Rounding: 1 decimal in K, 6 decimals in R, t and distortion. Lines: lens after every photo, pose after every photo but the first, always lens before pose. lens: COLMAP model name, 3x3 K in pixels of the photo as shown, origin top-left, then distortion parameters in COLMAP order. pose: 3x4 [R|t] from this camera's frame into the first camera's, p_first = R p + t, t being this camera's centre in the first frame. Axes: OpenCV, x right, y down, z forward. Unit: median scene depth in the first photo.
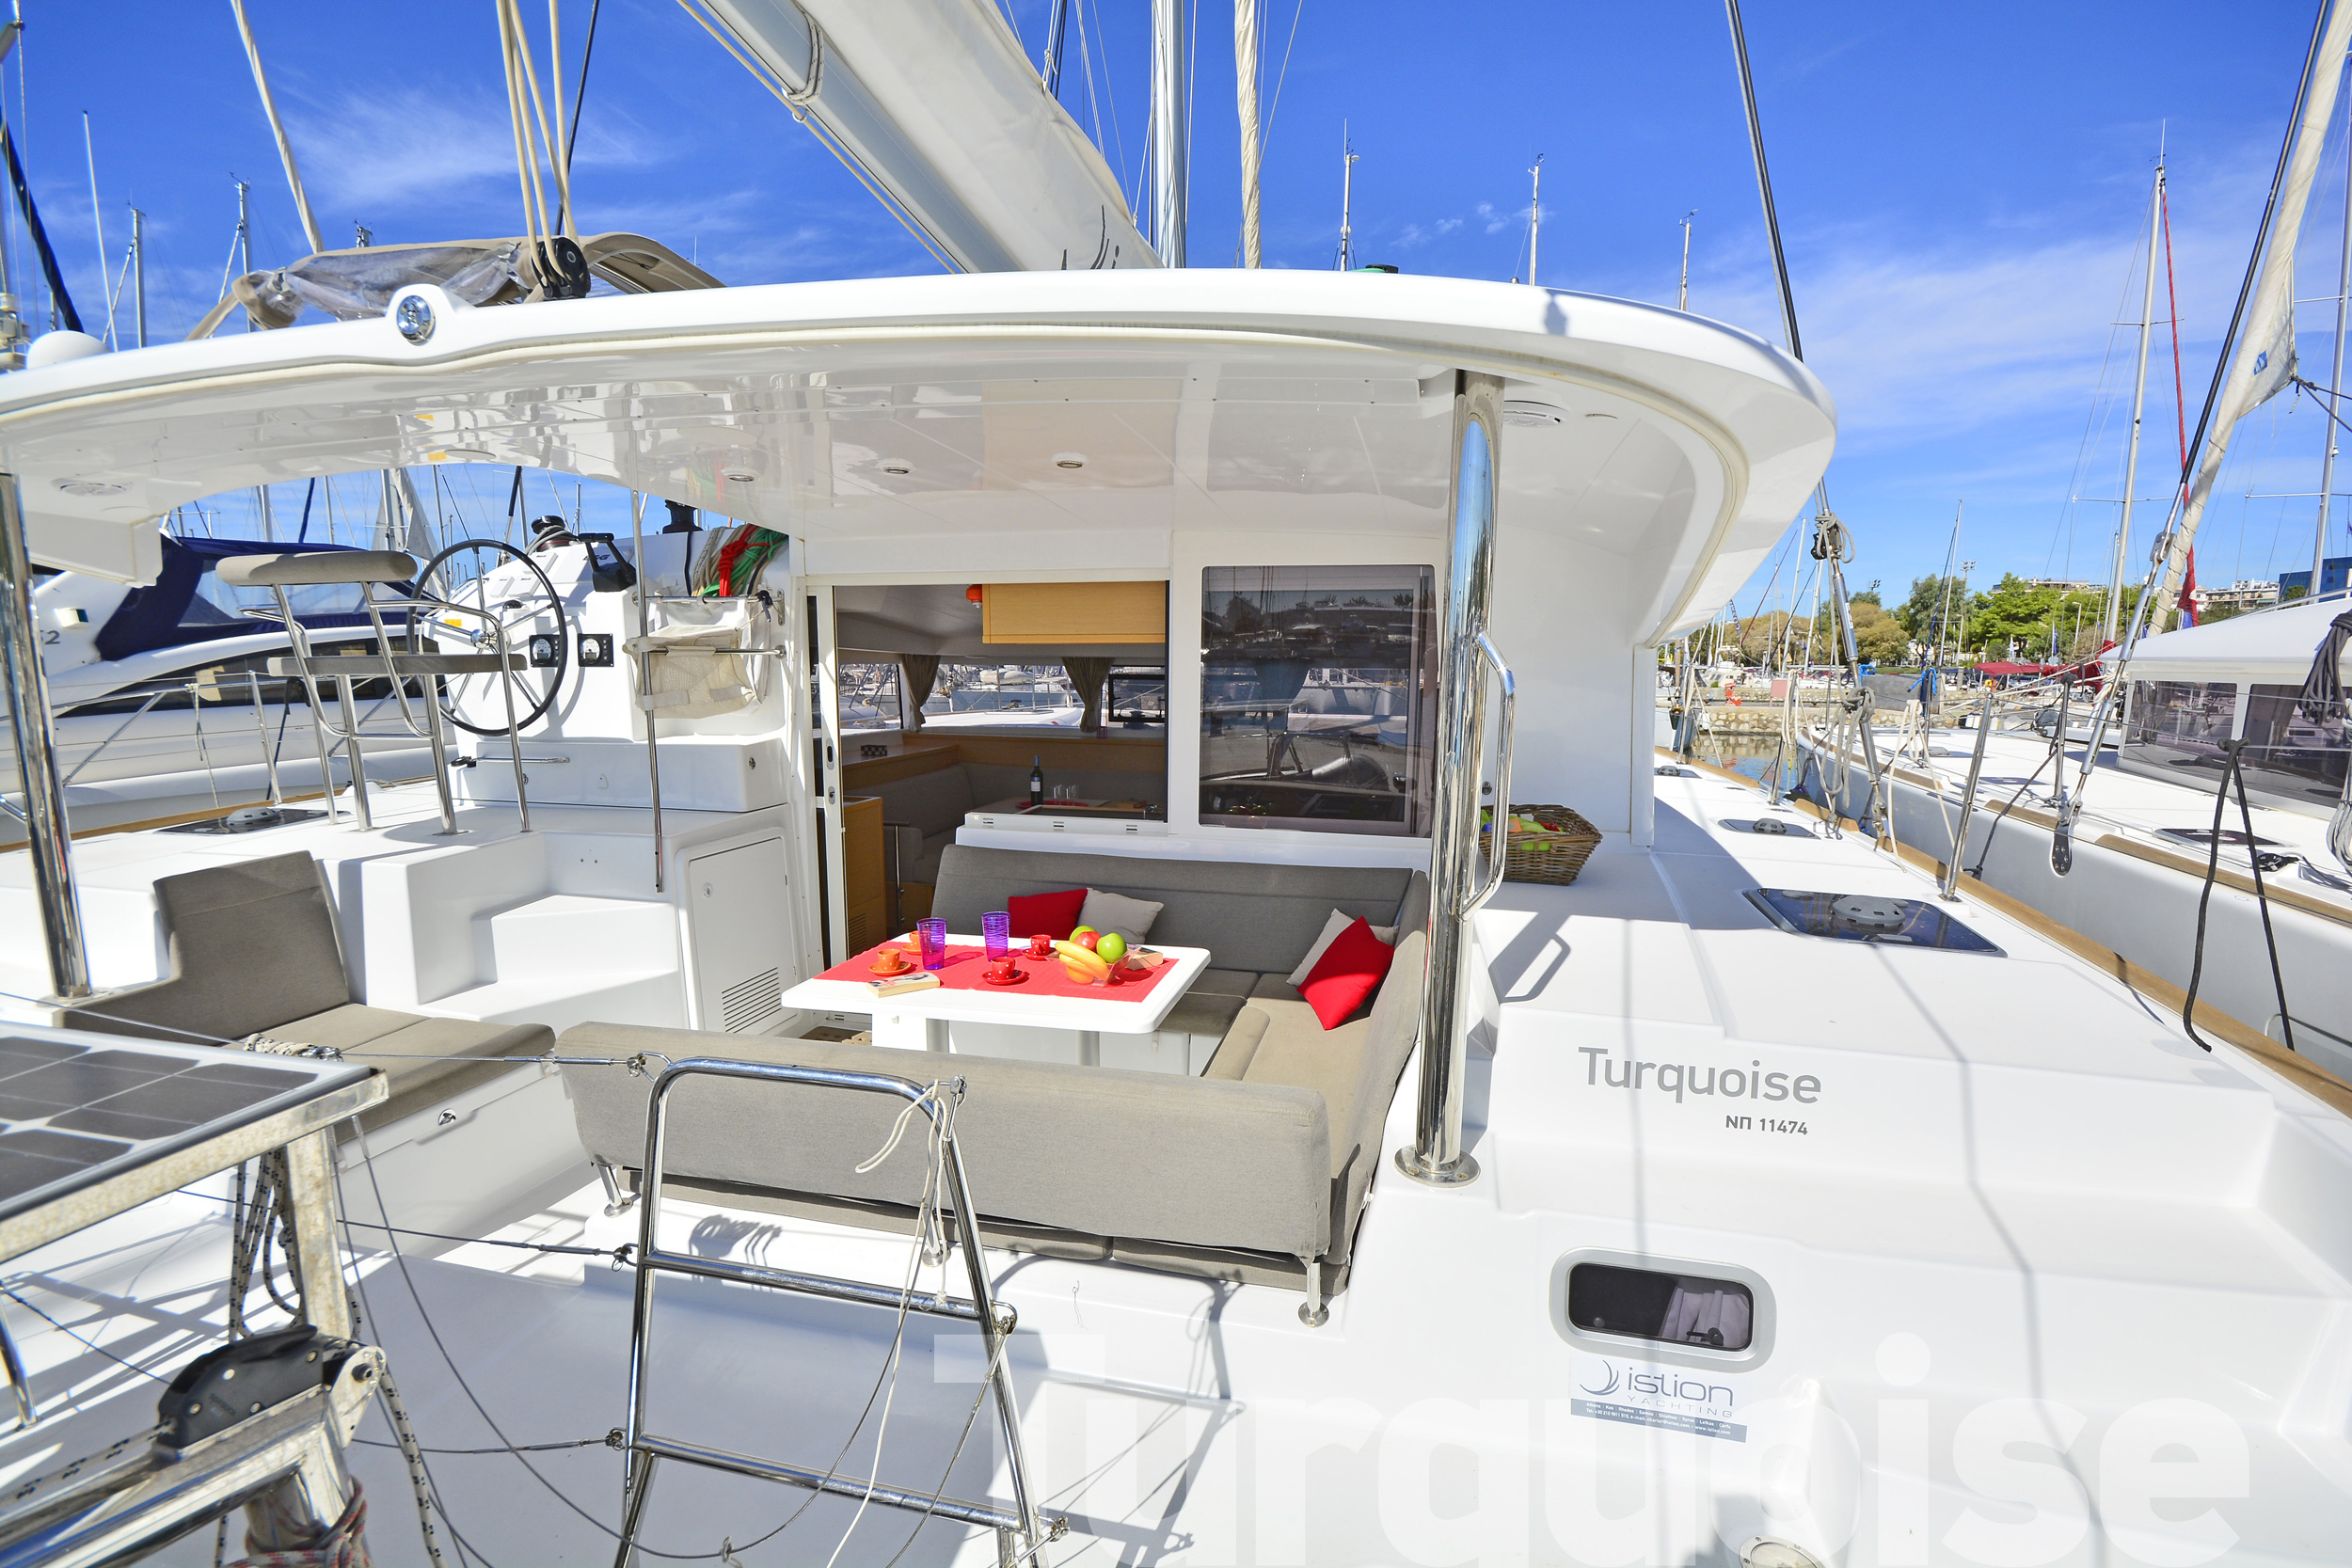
lens RADIAL K [[1064.6, 0, 1181.0], [0, 1064.6, 806.0], [0, 0, 1]] dist [-0.001521, 0.000046]
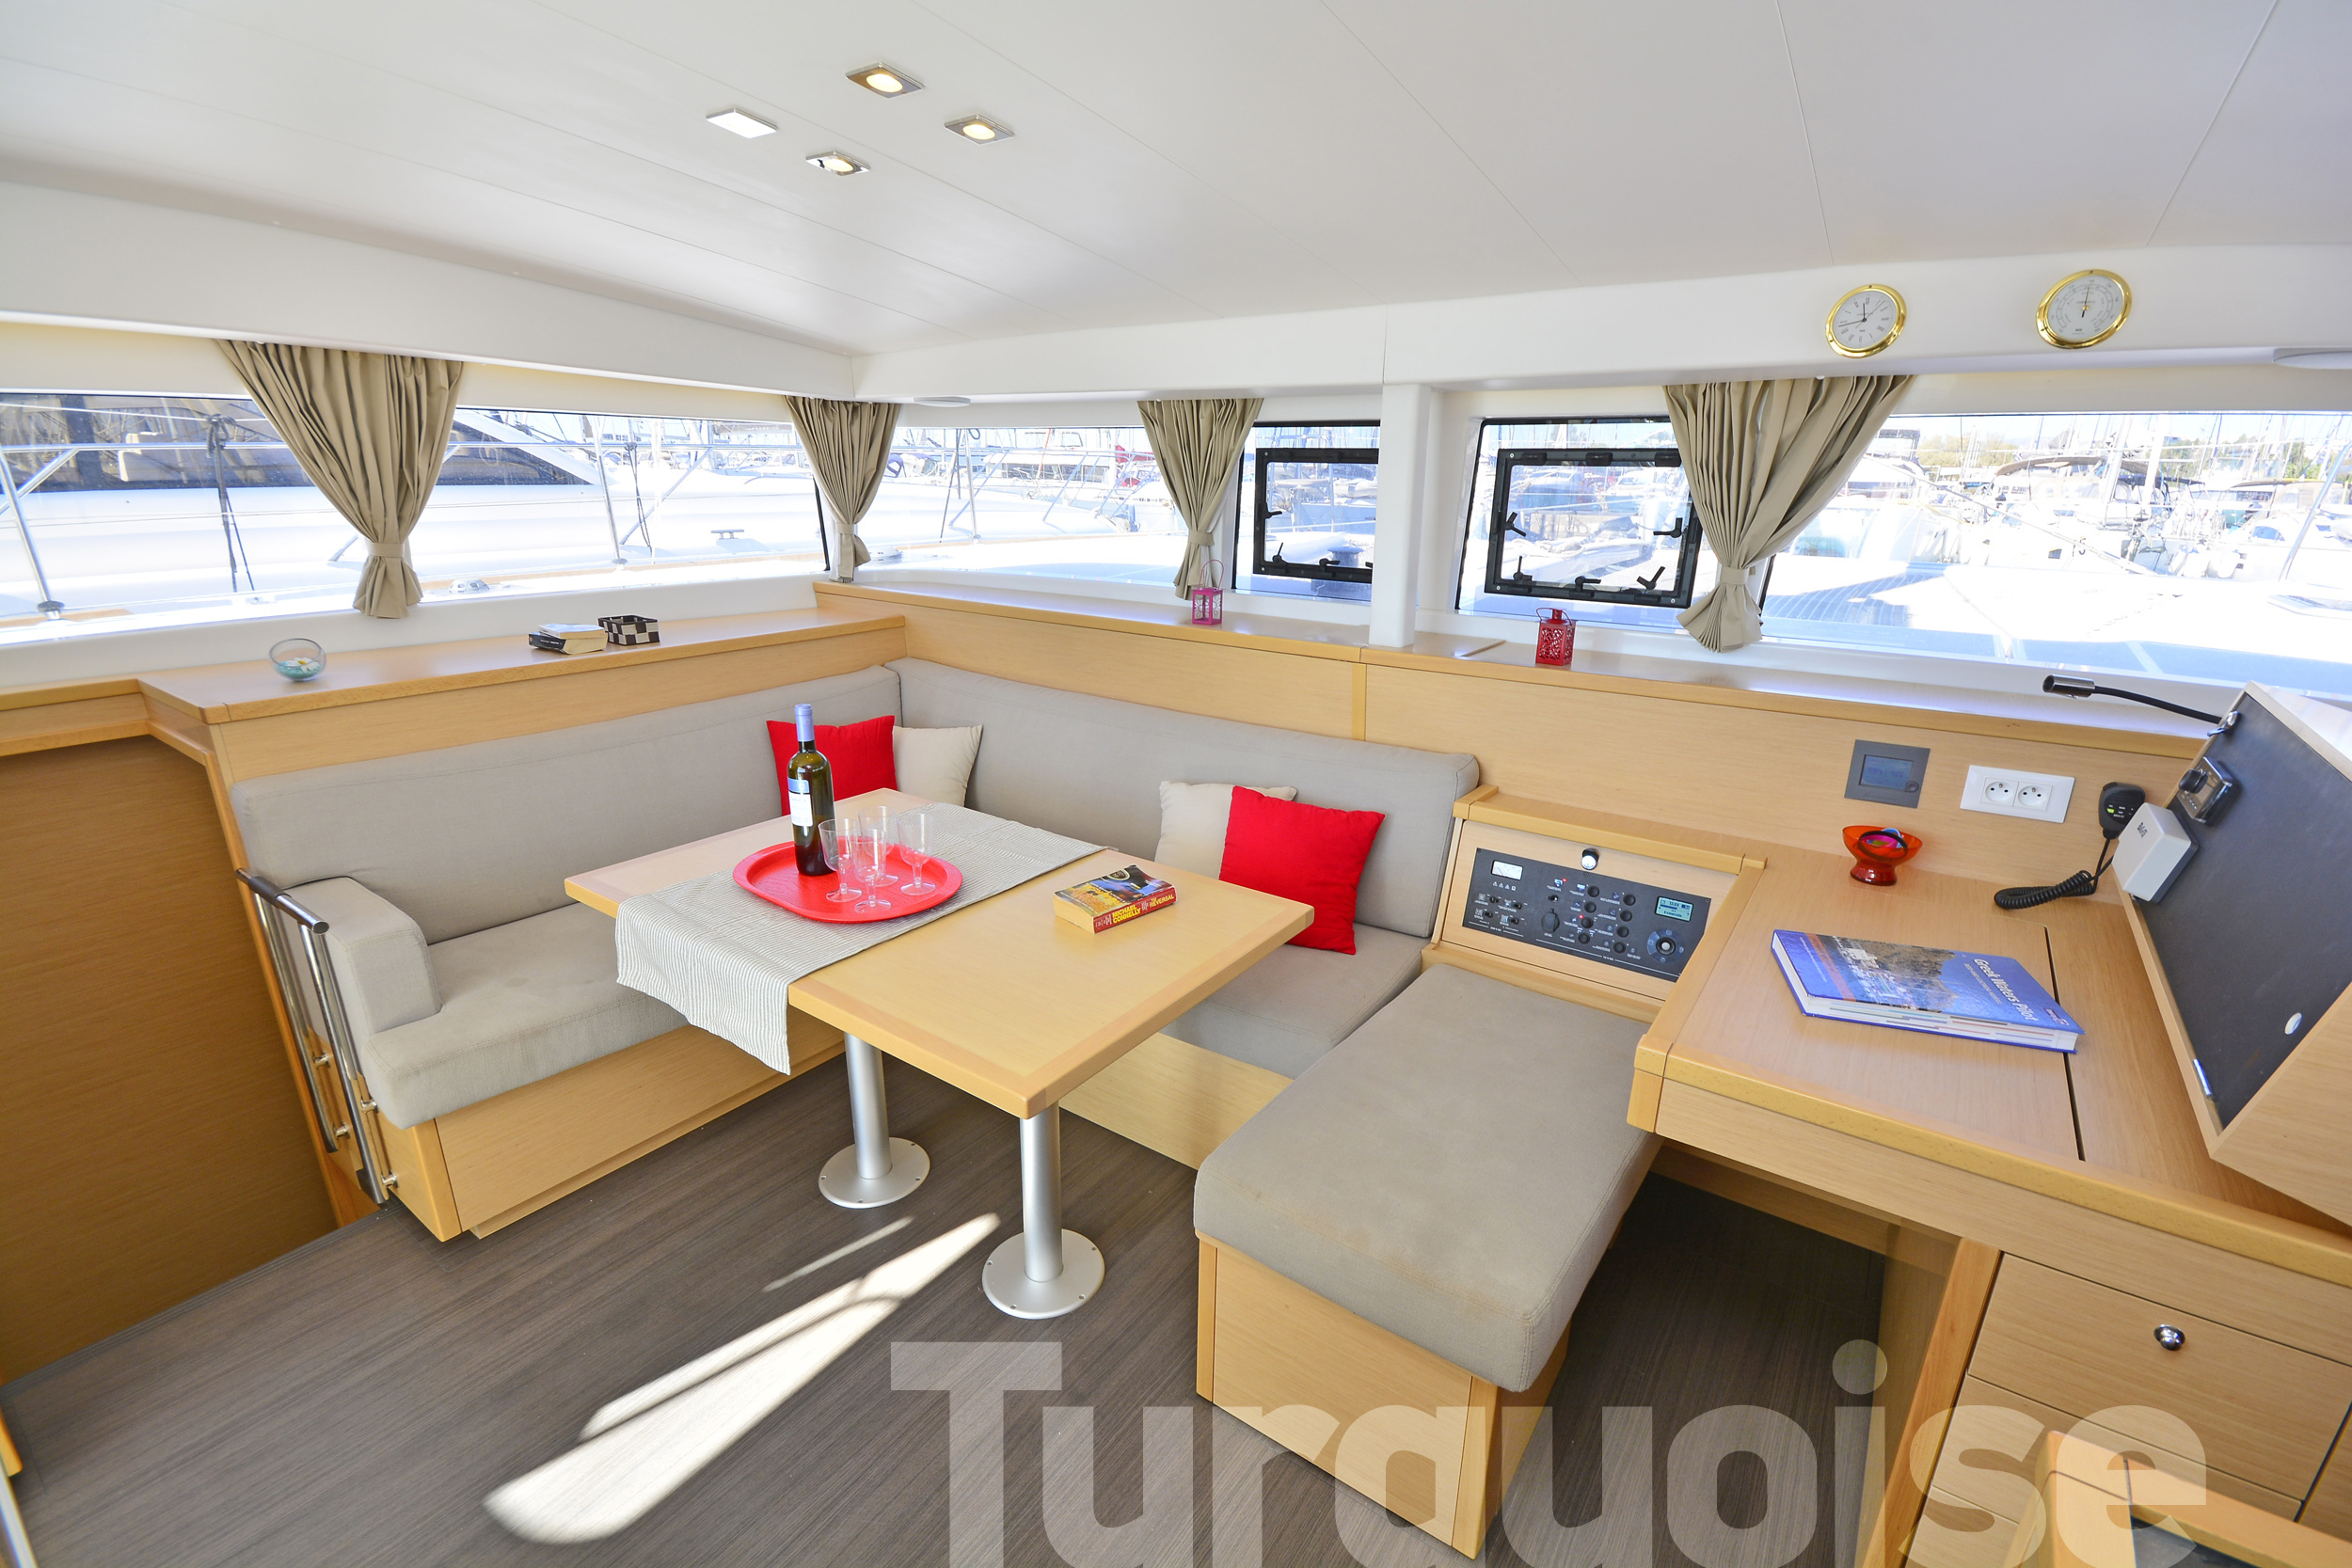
lens RADIAL K [[1045.0, 0, 1177.3], [0, 1045.0, 803.3], [0, 0, 1]] dist [-0.000413, -0.000262]
pose [[0.929918, 0.116787, -0.348730, 0.090319], [-0.056576, 0.982380, 0.178128, -0.112128], [0.363388, -0.145915, 0.920140, 1.110741]]
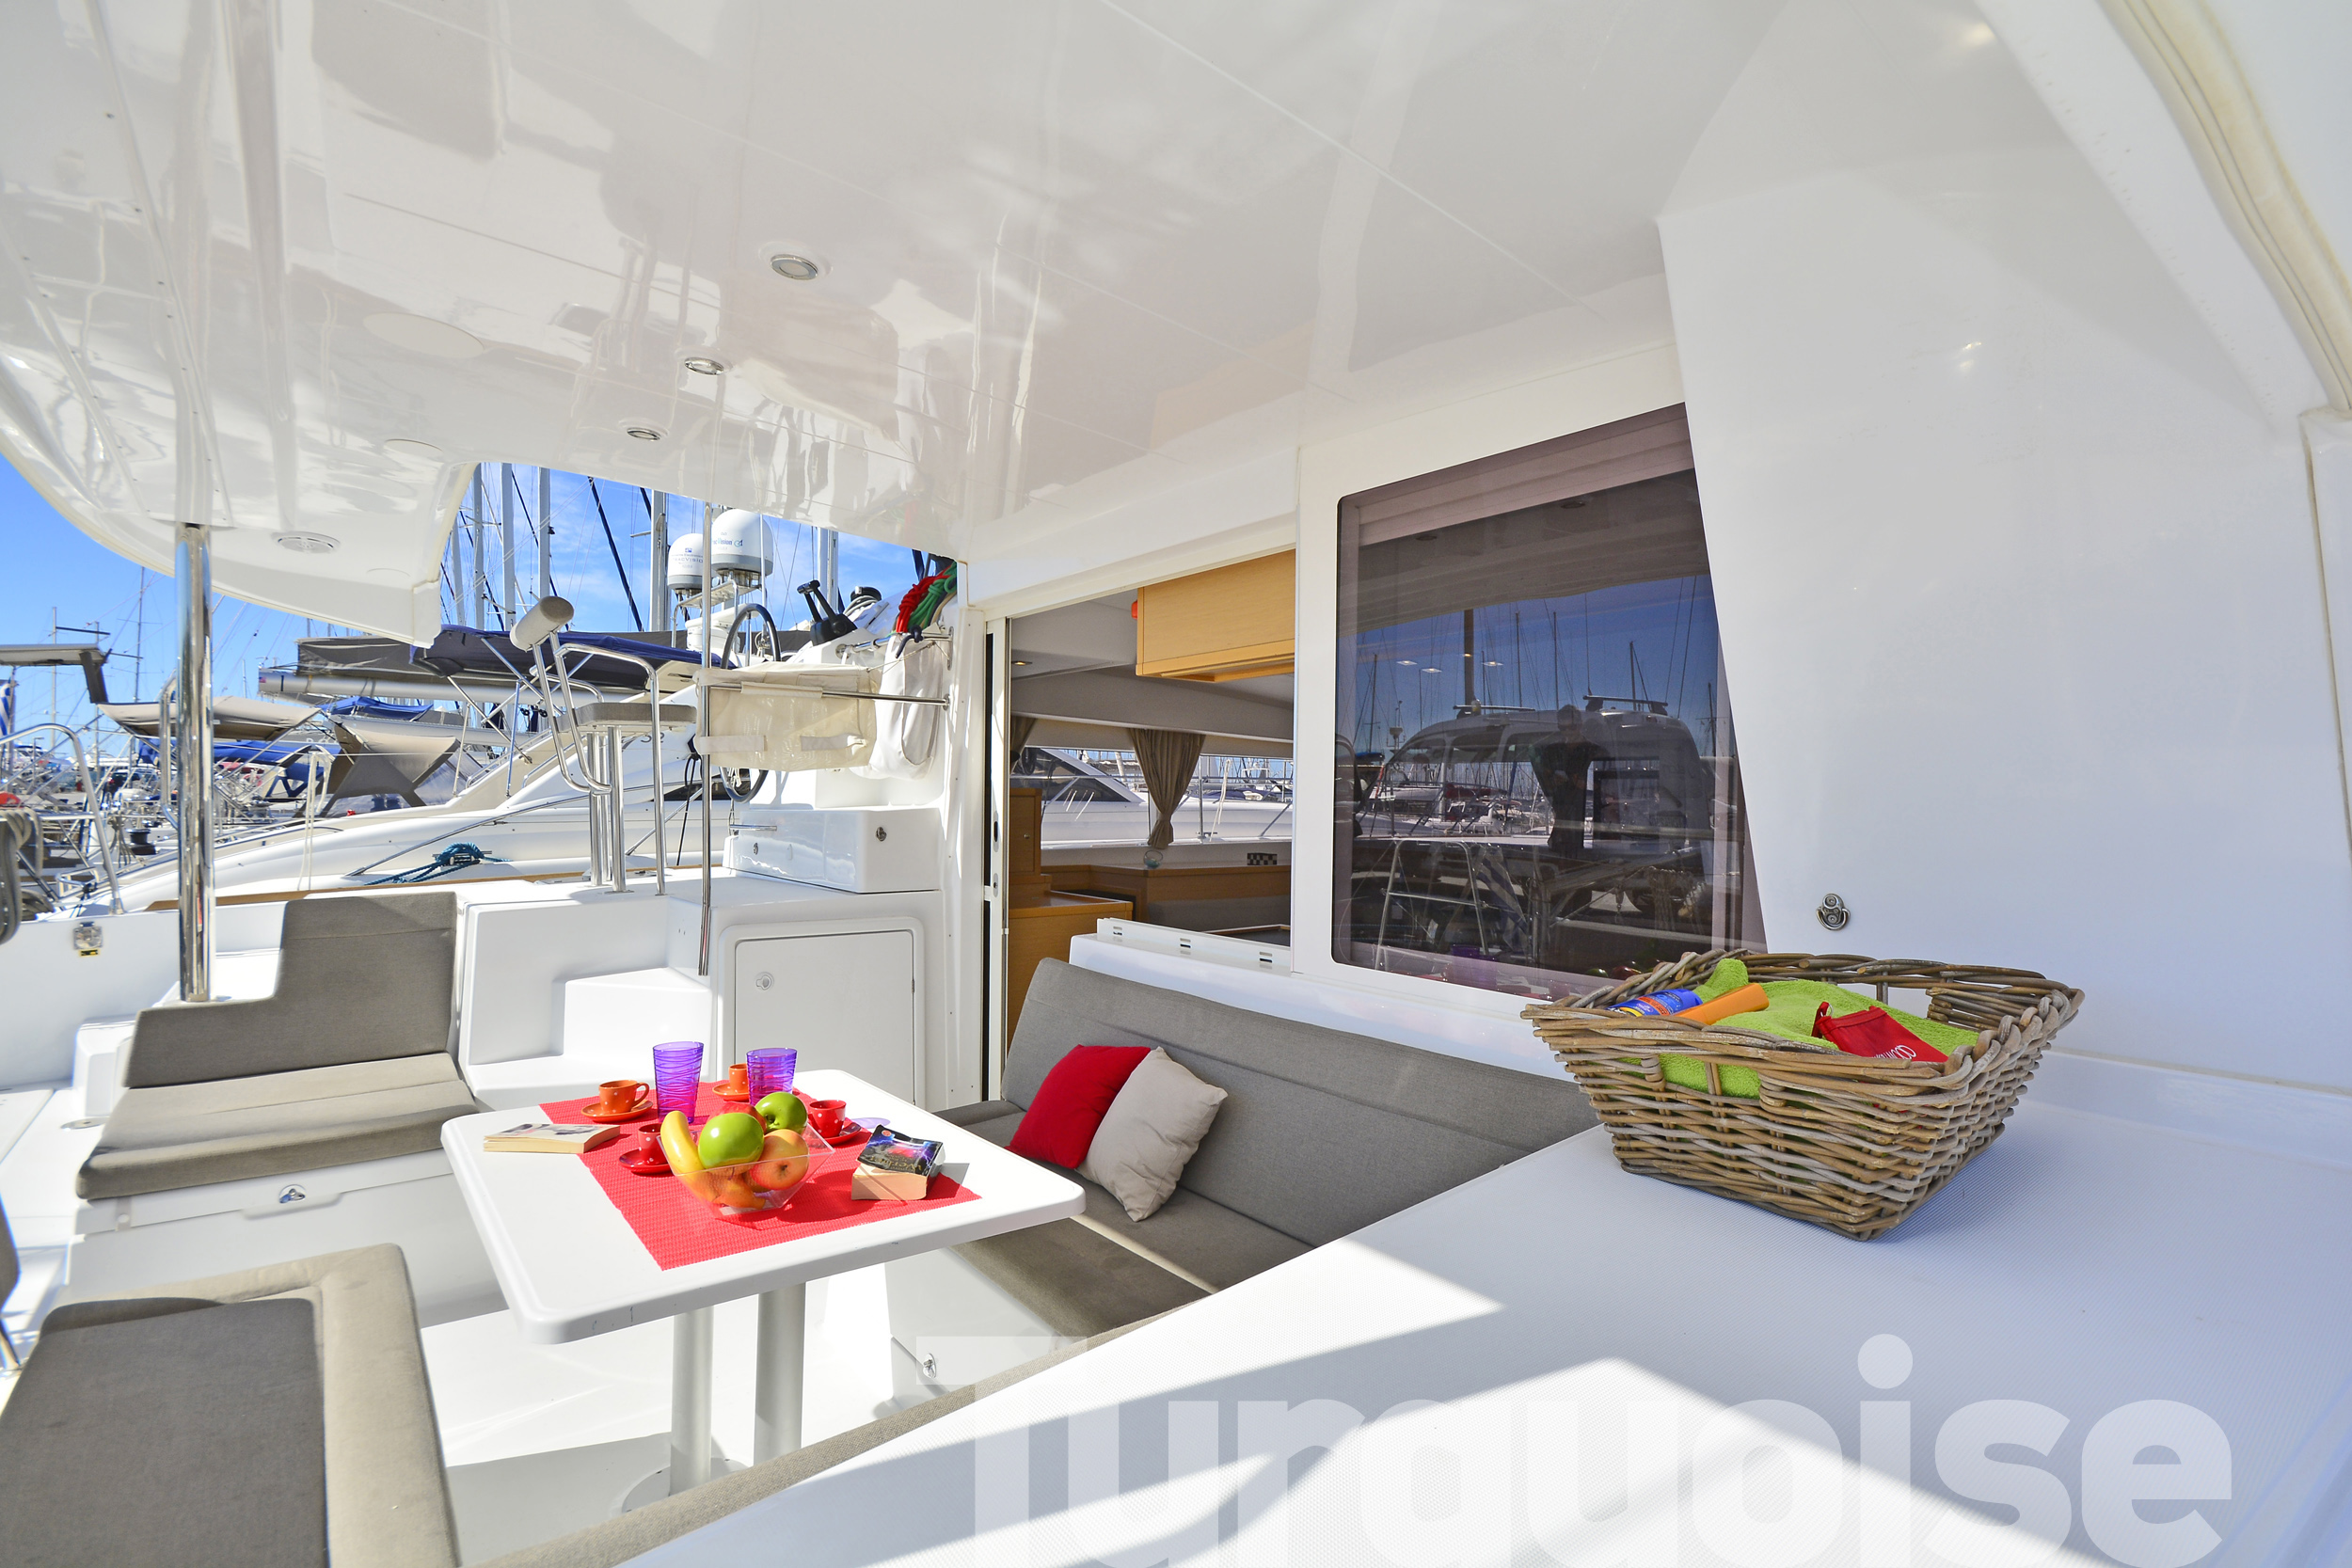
lens RADIAL K [[1105.8, 0, 1184.0], [0, 1105.8, 802.6], [0, 0, 1]] dist [-0.001133, -0.000401]
pose [[0.790991, 0.007229, -0.611785, 0.290185], [-0.095203, 0.989205, -0.111400, 0.007528], [0.604375, 0.146360, 0.783140, 0.472016]]
